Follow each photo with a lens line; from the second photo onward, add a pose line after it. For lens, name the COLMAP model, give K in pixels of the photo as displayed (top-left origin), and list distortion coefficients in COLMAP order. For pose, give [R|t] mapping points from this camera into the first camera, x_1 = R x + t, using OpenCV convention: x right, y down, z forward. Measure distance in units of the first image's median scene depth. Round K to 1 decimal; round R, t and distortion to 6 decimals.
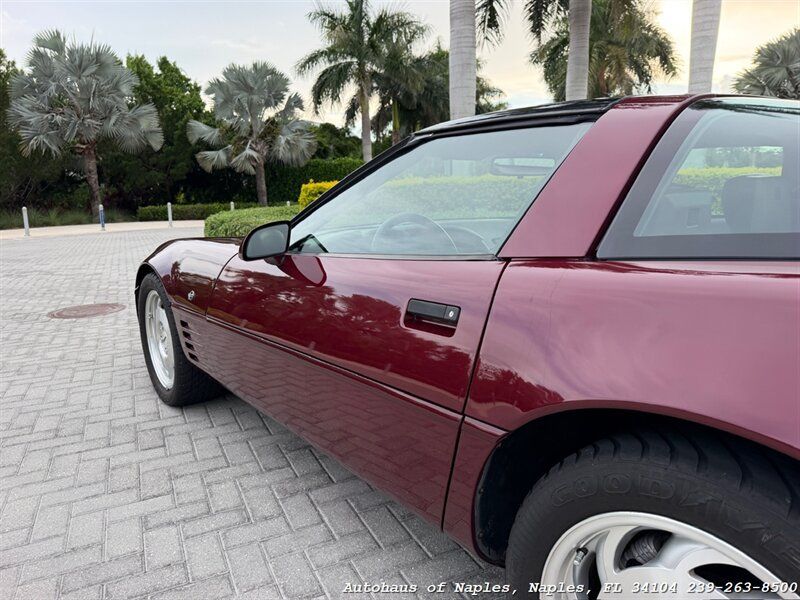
lens RADIAL K [[568.1, 0, 391.7], [0, 568.1, 297.6], [0, 0, 1]] dist [0.045589, -0.052000]
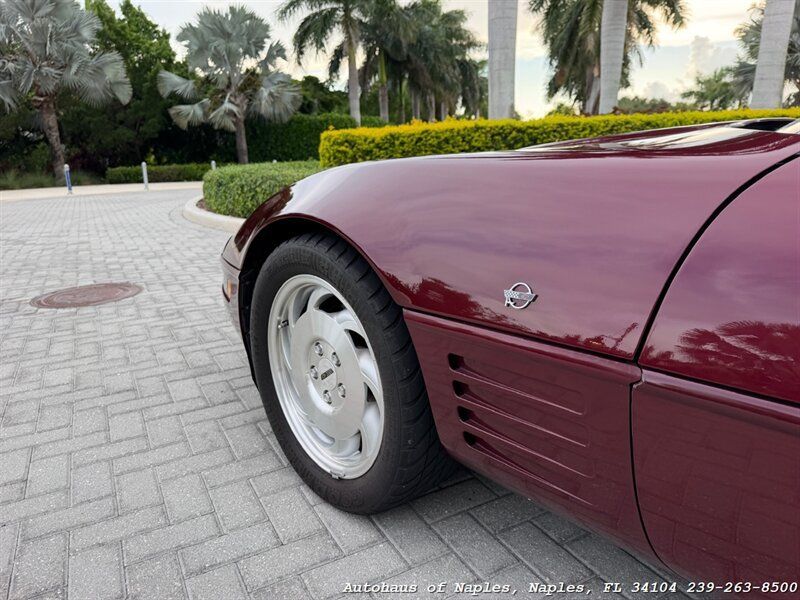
lens RADIAL K [[572.1, 0, 402.9], [0, 572.1, 303.5], [0, 0, 1]] dist [0.002041, -0.005193]
pose [[0.997778, -0.019538, 0.063705, -0.036989], [0.014986, 0.997352, 0.071165, -0.002085], [-0.064926, -0.070052, 0.995428, 0.053407]]
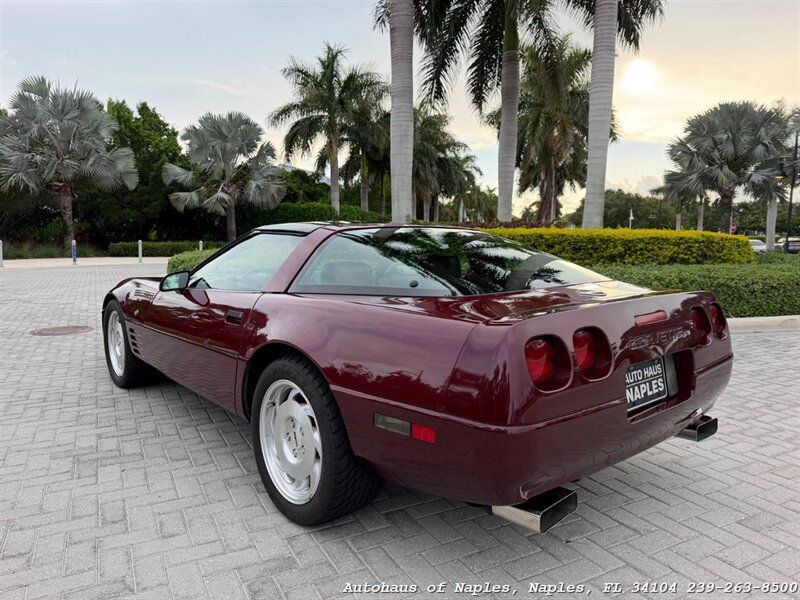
lens RADIAL K [[568.1, 0, 391.7], [0, 568.1, 297.6], [0, 0, 1]] dist [0.045589, -0.052000]
pose [[0.998580, 0.028824, 0.044798, 0.025485], [-0.025498, 0.996996, -0.073137, 0.004584], [-0.046772, 0.071891, 0.996315, -0.056250]]
